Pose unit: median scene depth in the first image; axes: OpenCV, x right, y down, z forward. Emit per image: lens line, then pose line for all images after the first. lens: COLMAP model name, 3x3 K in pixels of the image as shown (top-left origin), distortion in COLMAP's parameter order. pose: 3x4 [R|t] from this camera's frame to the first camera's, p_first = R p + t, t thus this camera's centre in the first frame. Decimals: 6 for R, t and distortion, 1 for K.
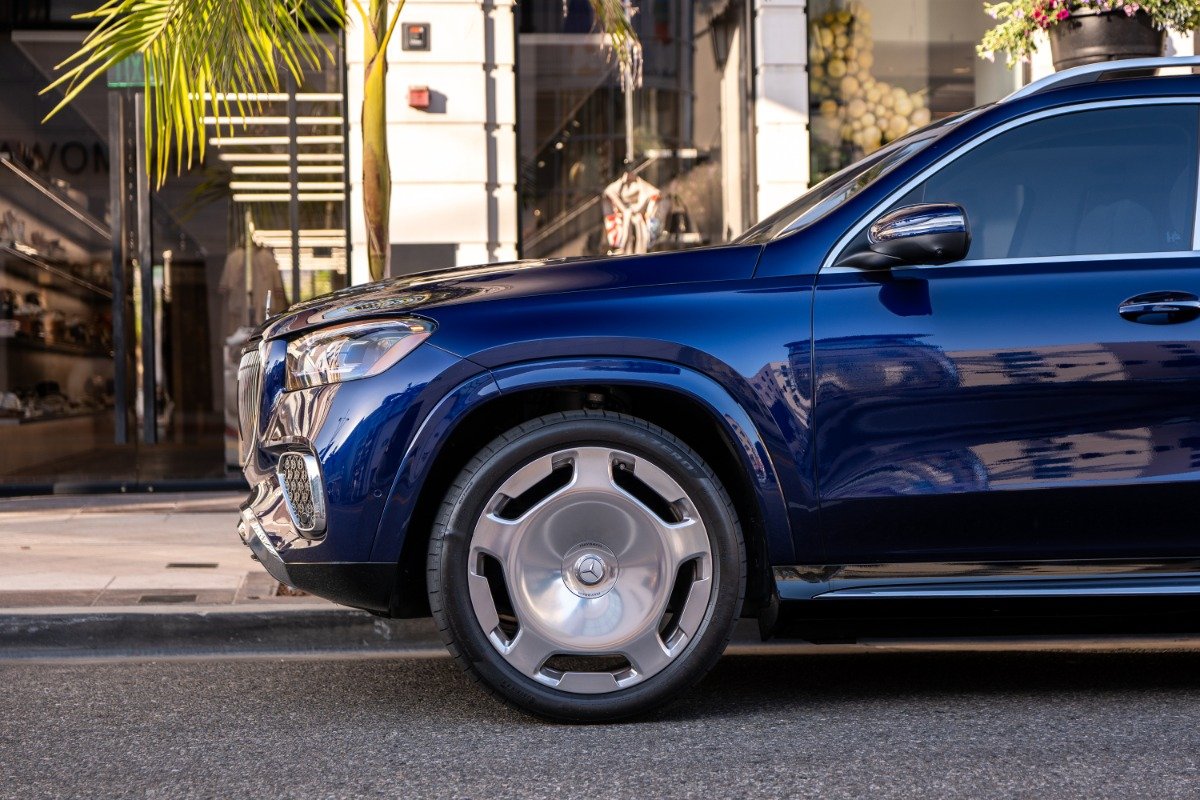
lens RADIAL K [[1999.8, 0, 600.0], [0, 1999.8, 400.0], [0, 0, 1]] dist [0.000953, 0.142280]
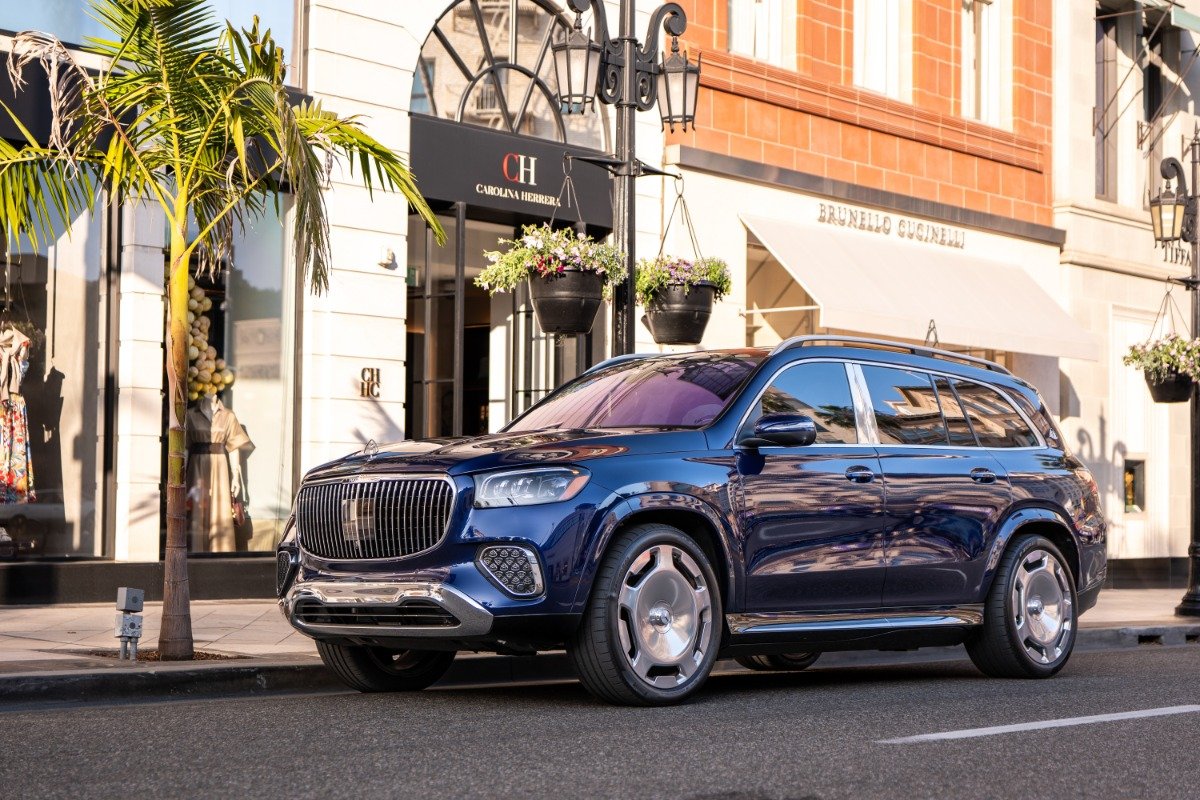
lens RADIAL K [[1999.8, 0, 600.0], [0, 1999.8, 400.0], [0, 0, 1]] dist [0.000953, 0.142280]
pose [[0.761237, 0.059155, 0.645770, -1.164413], [-0.018271, 0.997392, -0.069827, 0.020012], [-0.648217, 0.041357, 0.760332, -0.282034]]
